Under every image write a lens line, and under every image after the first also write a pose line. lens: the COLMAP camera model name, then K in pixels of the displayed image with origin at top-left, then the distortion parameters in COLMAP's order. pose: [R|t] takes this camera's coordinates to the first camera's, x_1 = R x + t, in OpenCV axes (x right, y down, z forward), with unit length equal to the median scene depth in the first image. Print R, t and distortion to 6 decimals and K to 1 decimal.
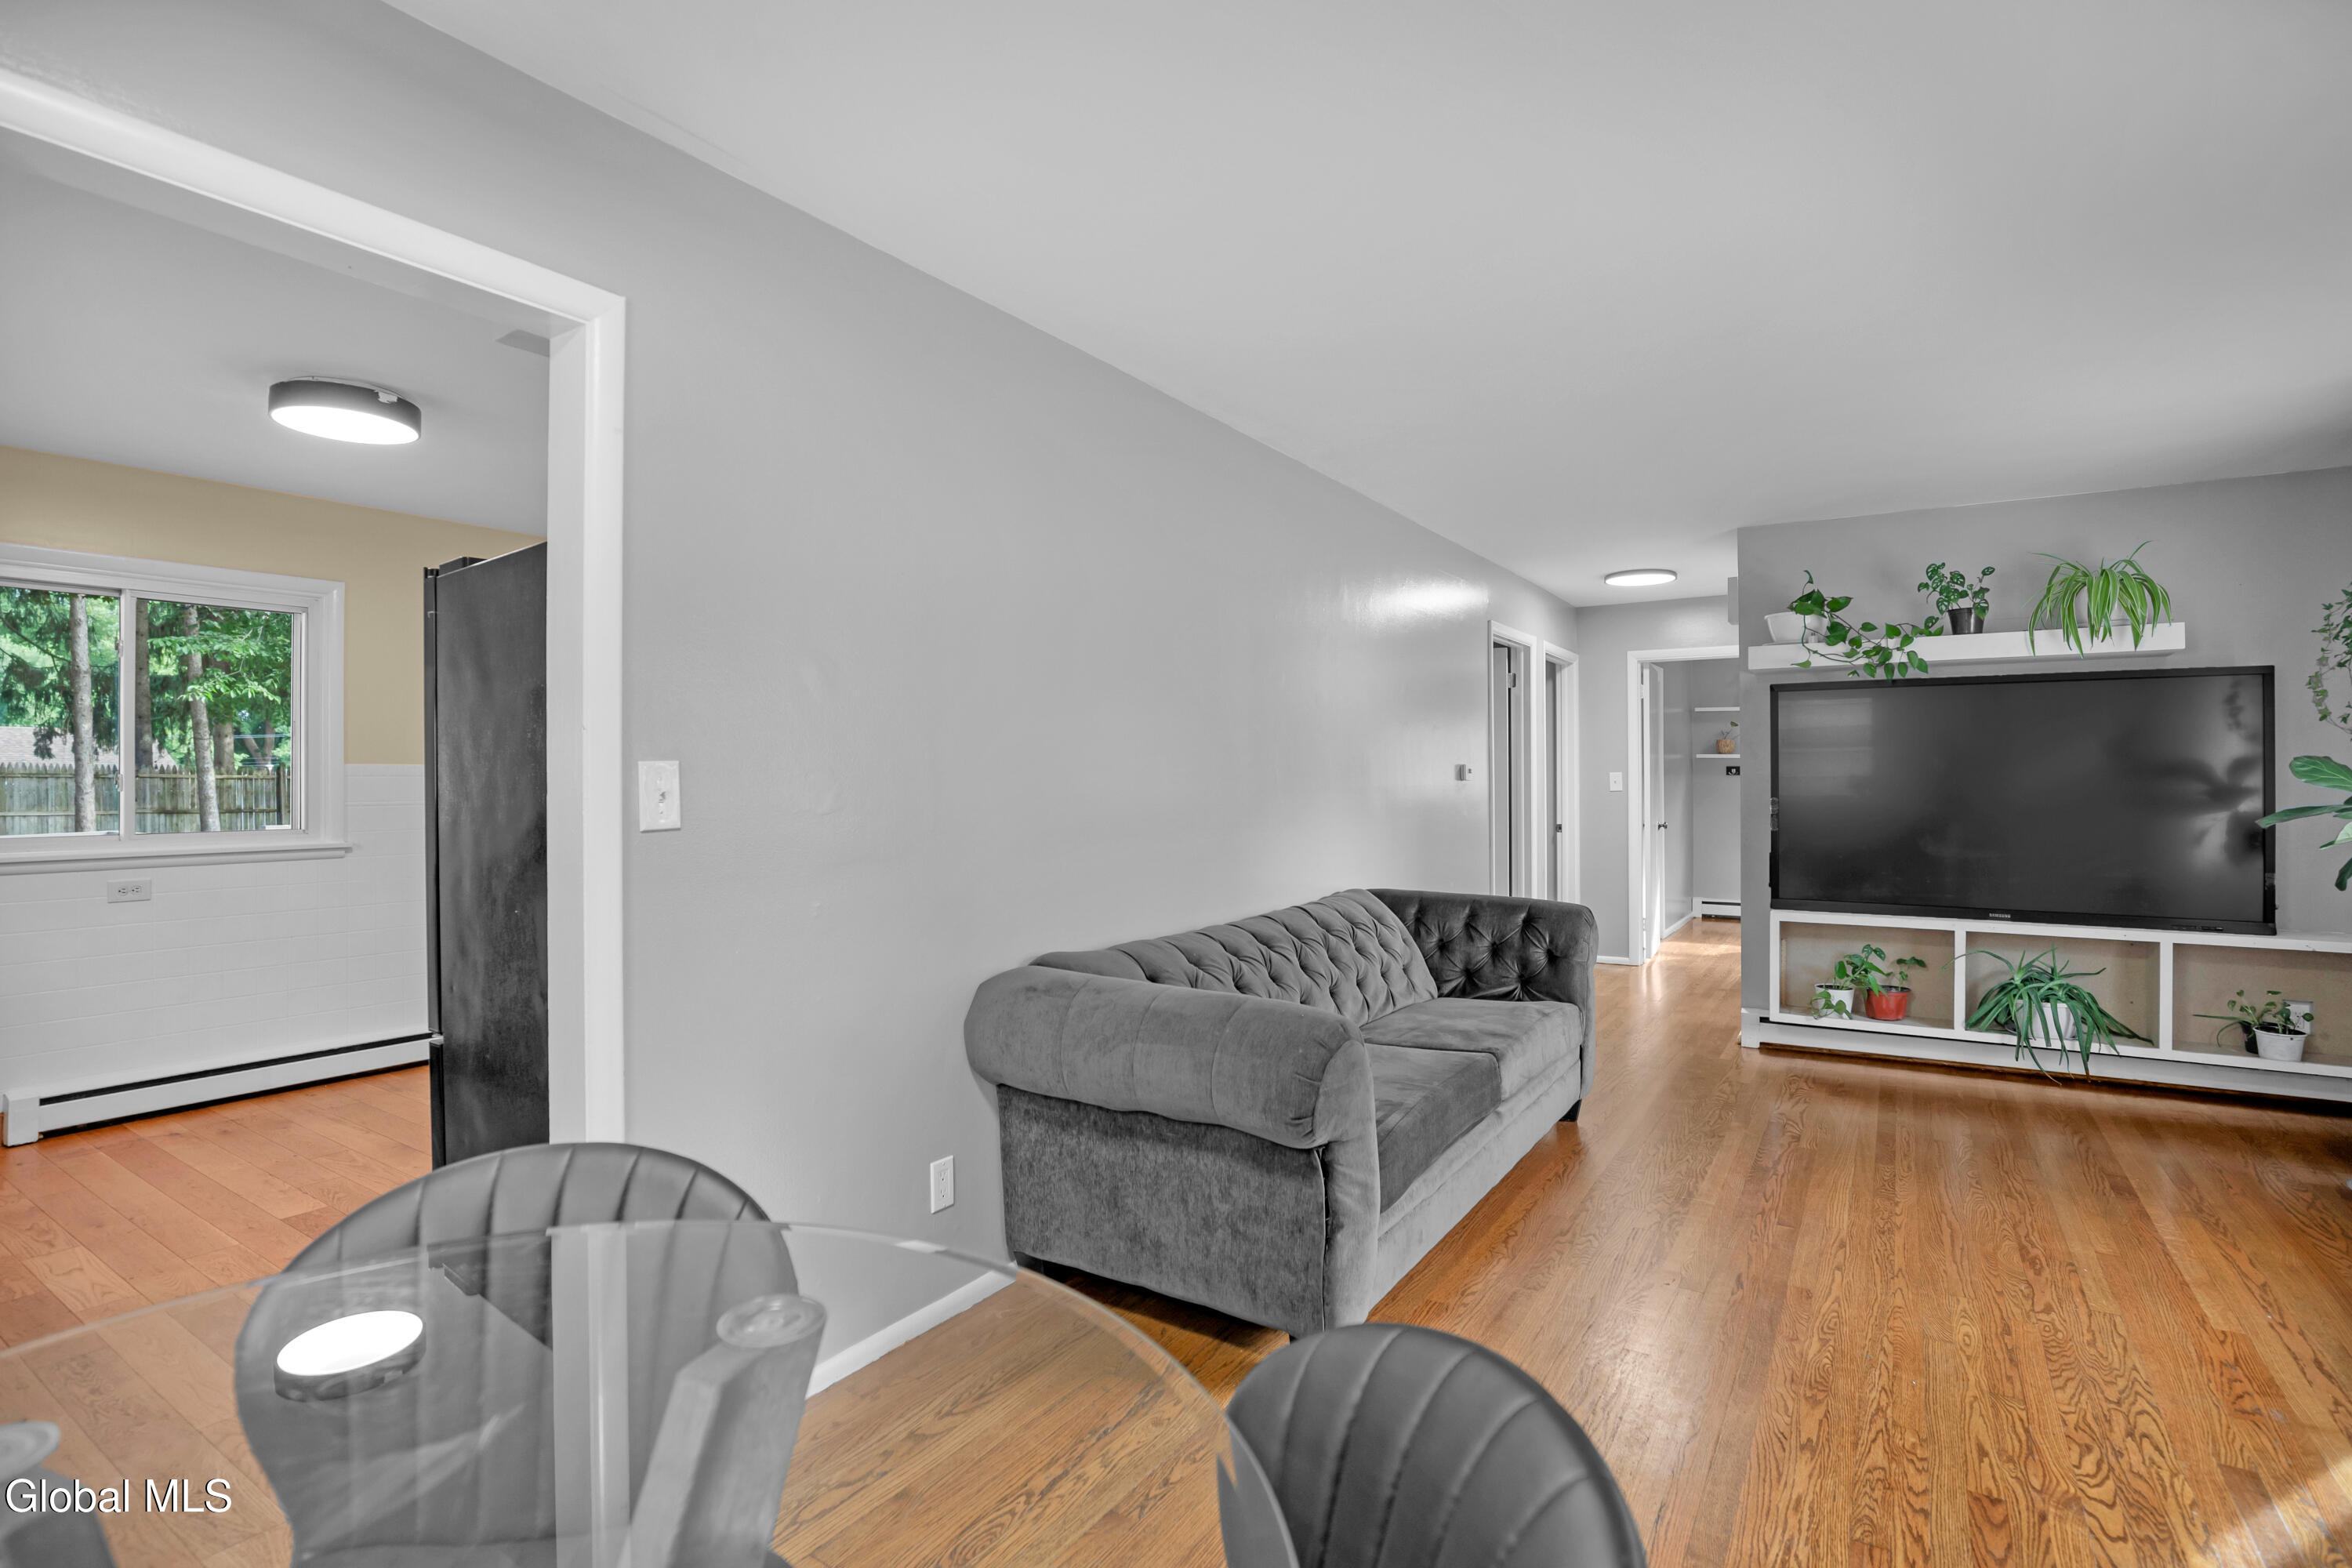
lens RADIAL K [[1118.9, 0, 1165.5], [0, 1118.9, 765.7], [0, 0, 1]] dist [-0.025445, -0.000651]
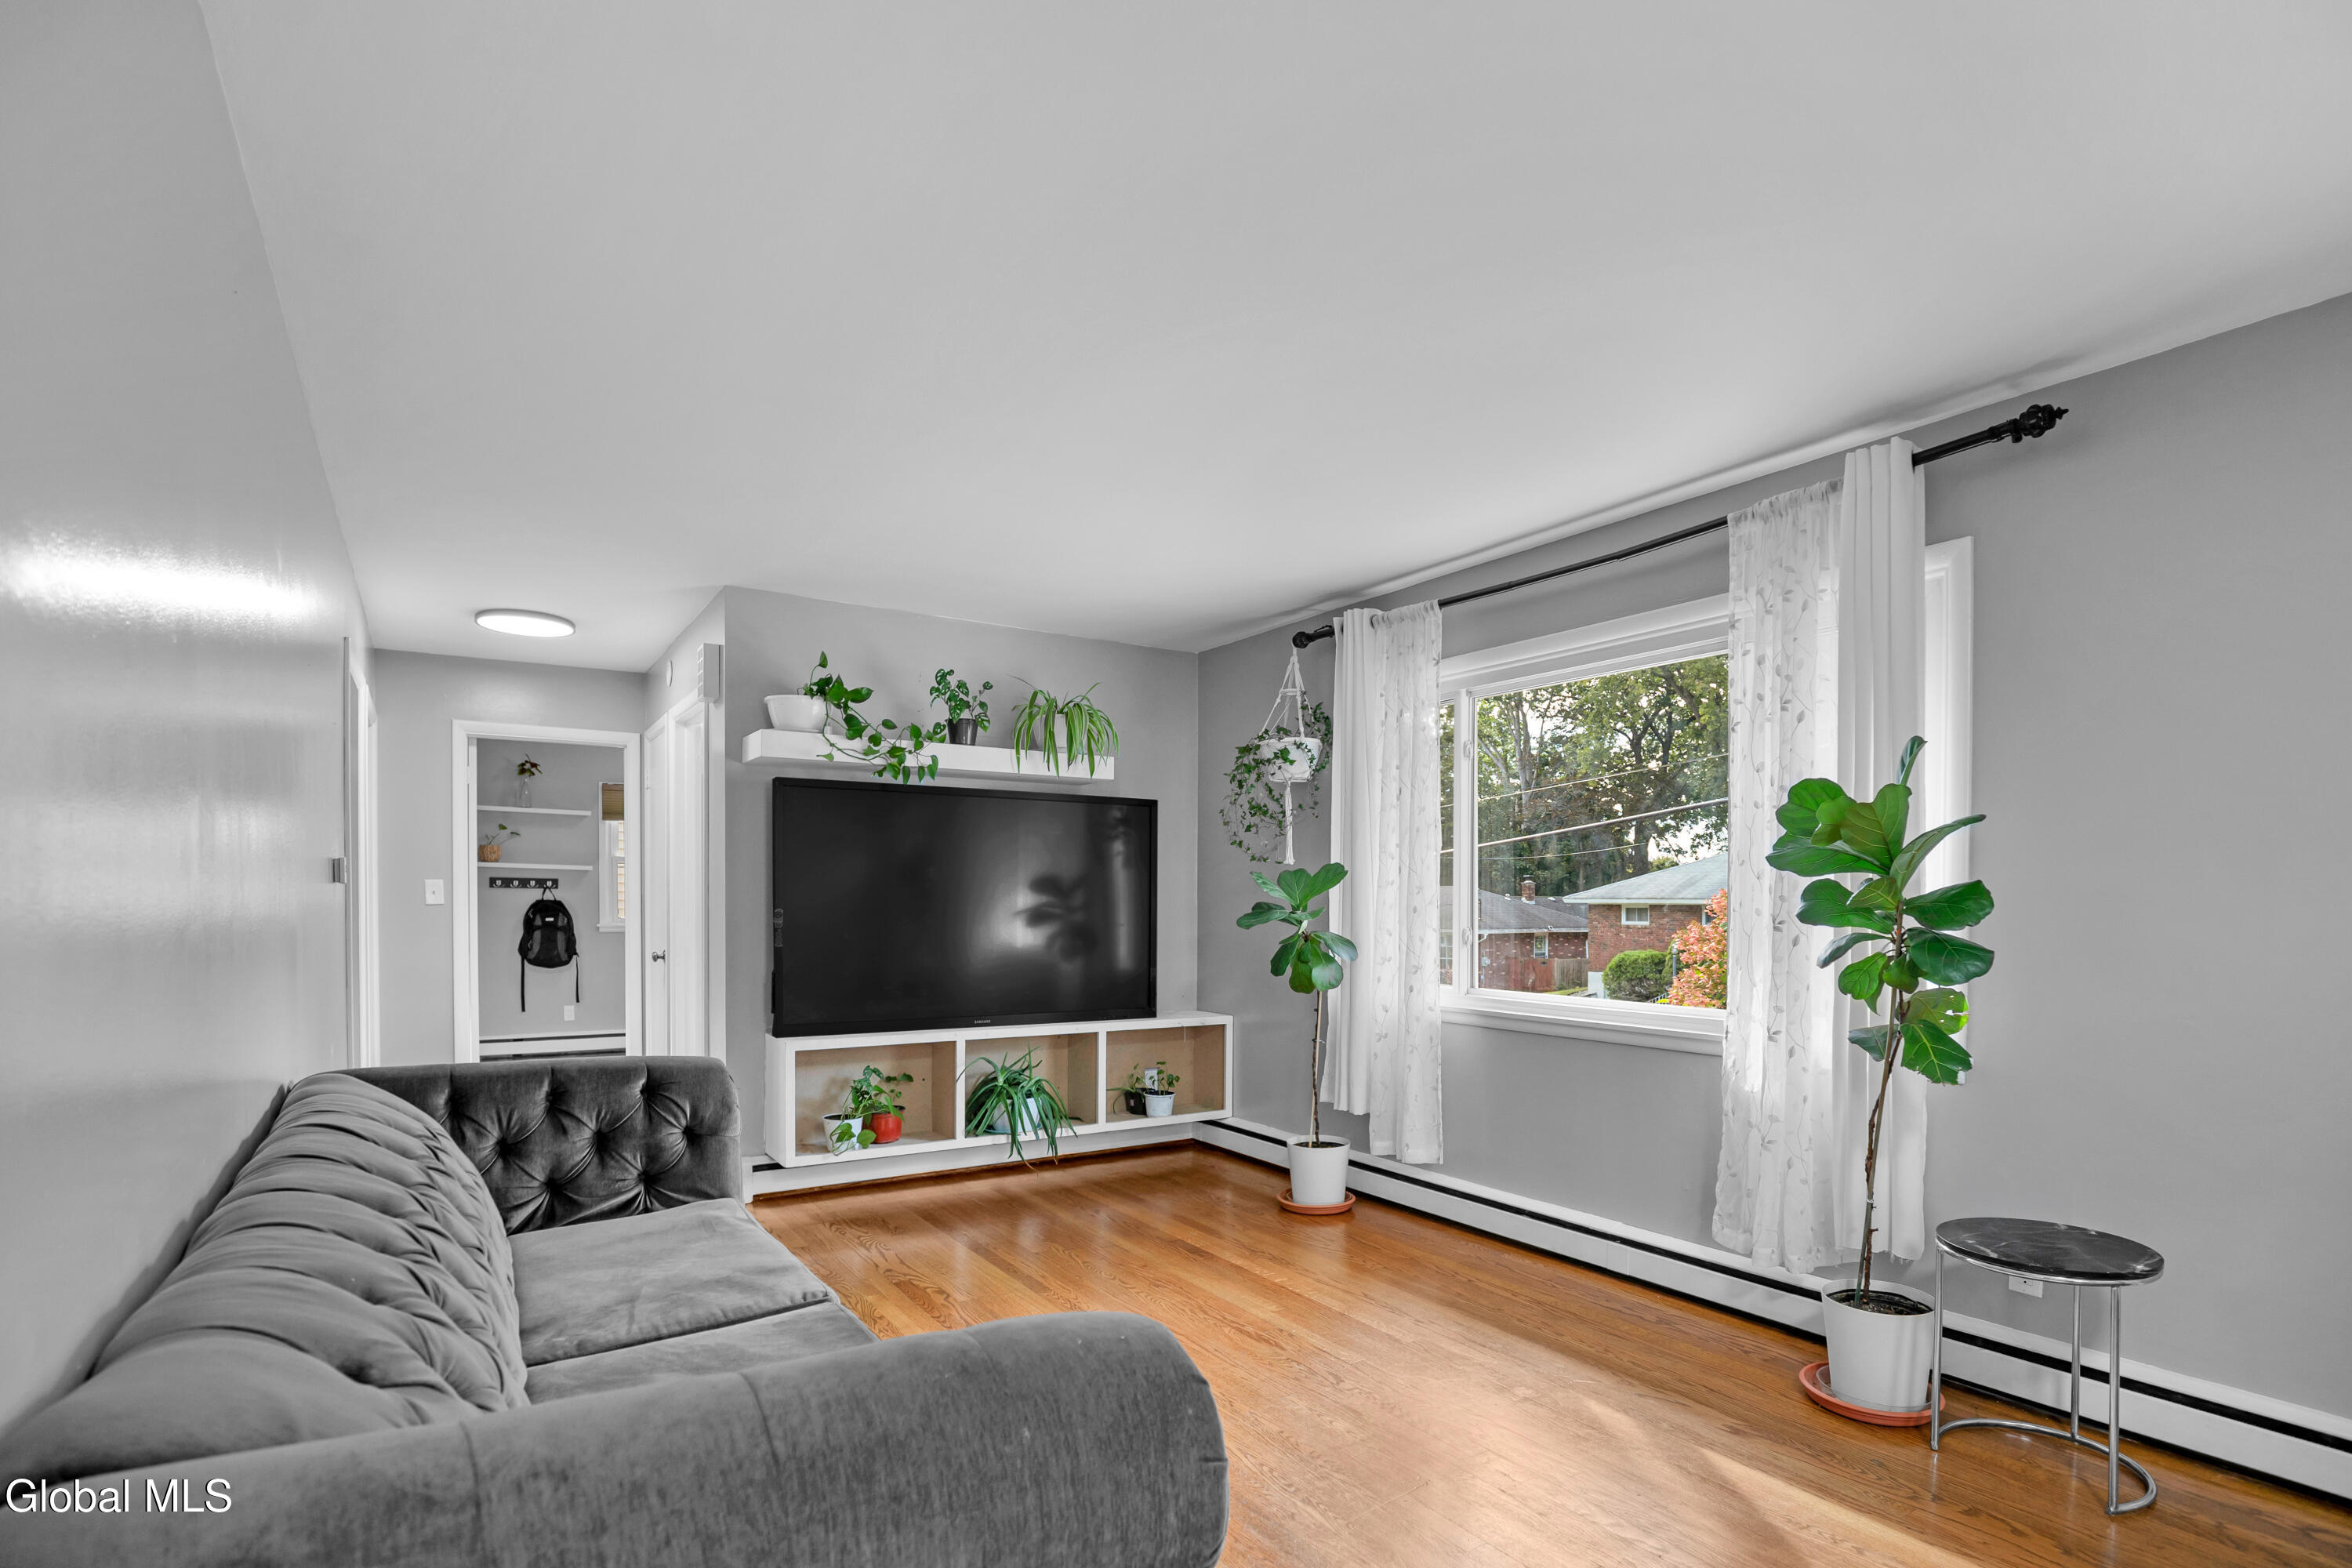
lens RADIAL K [[1161.1, 0, 1160.5], [0, 1161.1, 918.8], [0, 0, 1]] dist [-0.026289, 0.000409]
pose [[0.409970, -0.009049, 0.912054, -0.177585], [-0.017129, 0.999698, 0.017618, 0.018232], [-0.911938, -0.022845, 0.409691, 0.425216]]
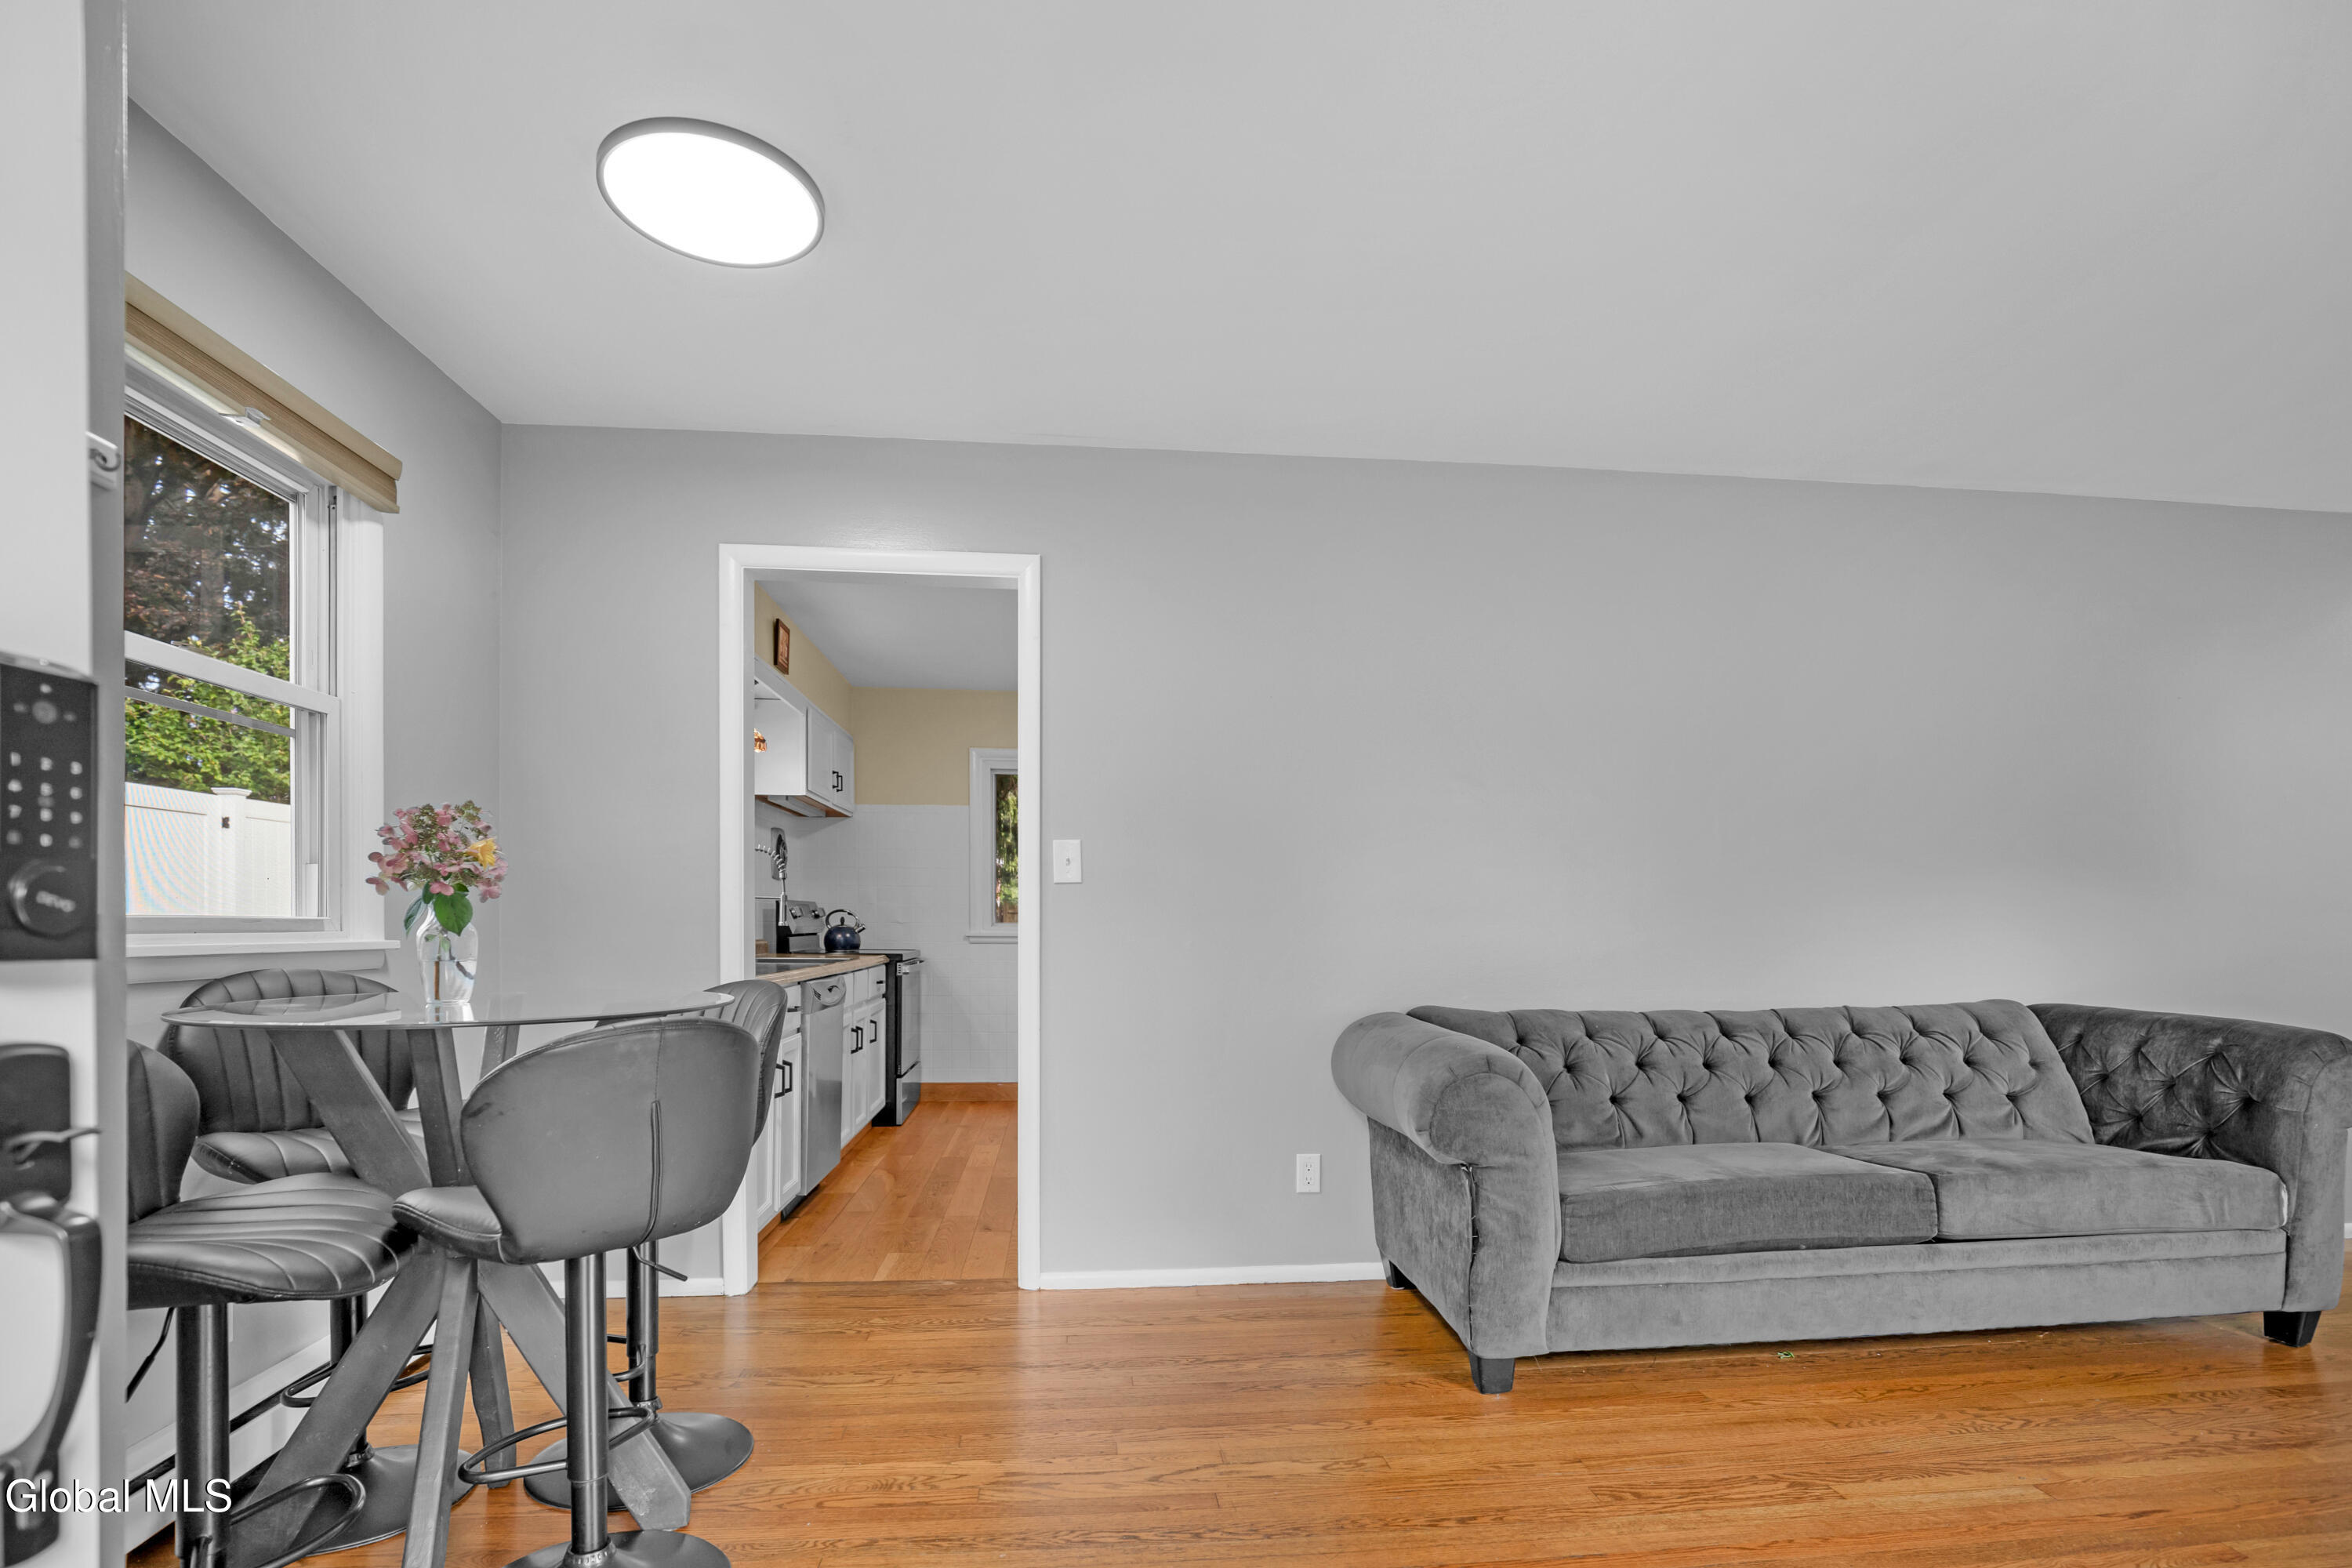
lens RADIAL K [[1137.5, 0, 1230.8], [0, 1137.5, 928.3], [0, 0, 1]] dist [-0.001381, -0.000435]
pose [[0.664177, 0.005474, -0.747556, 0.434764], [0.005338, 0.999913, 0.012064, 0.048065], [0.747556, -0.012004, 0.664090, 0.044973]]
